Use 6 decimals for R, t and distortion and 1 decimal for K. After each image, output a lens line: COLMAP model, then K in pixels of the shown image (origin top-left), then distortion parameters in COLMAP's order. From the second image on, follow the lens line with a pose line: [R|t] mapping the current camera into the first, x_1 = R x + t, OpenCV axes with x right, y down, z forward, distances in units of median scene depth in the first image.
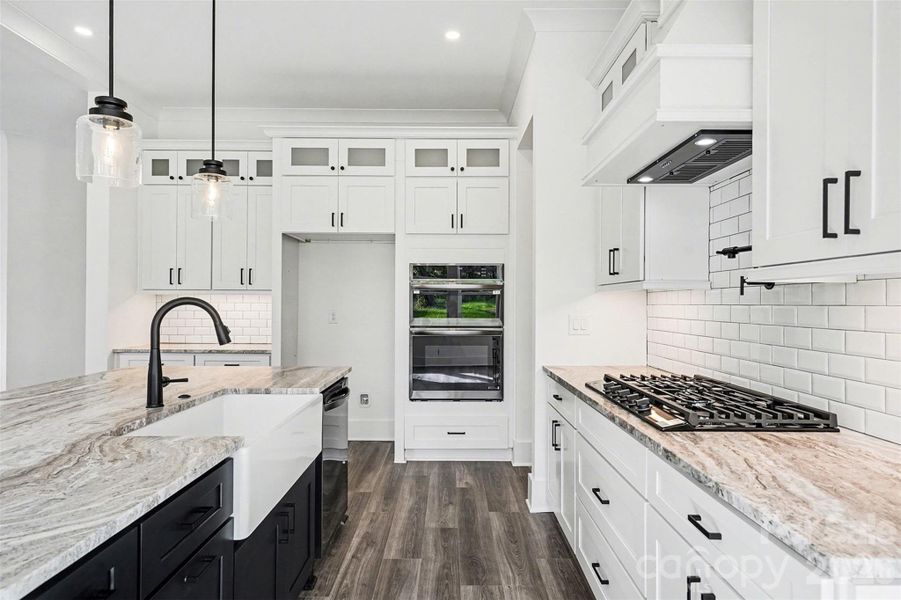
lens RADIAL K [[539.7, 0, 451.8], [0, 539.7, 302.8], [0, 0, 1]] dist [-0.003921, 0.000088]
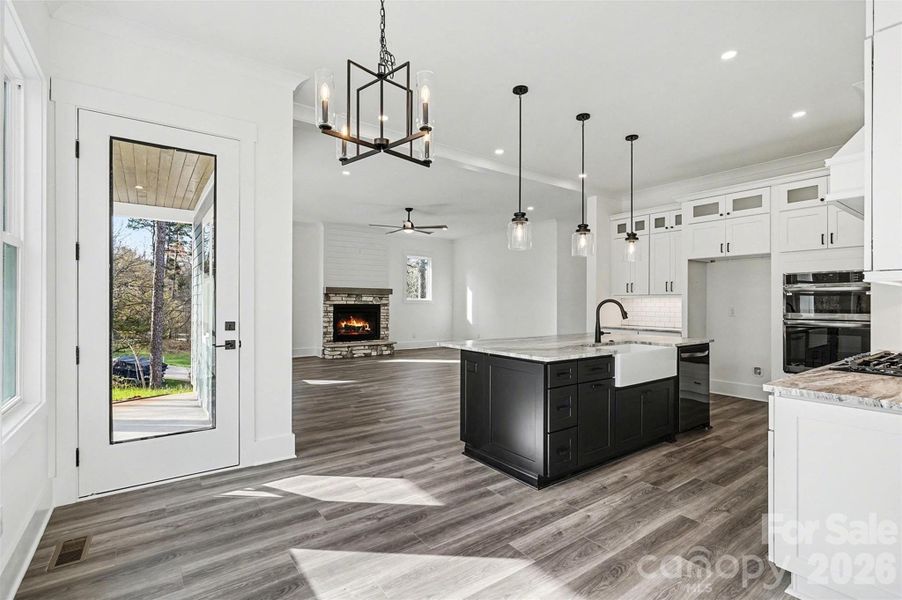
lens RADIAL K [[423.0, 0, 446.9], [0, 423.0, 301.1], [0, 0, 1]] dist [-0.002136, -0.000269]
pose [[0.583990, -0.007784, -0.811723, 0.299485], [0.002314, 0.999966, -0.007924, 0.004688], [0.811757, 0.002750, 0.583988, -0.340927]]
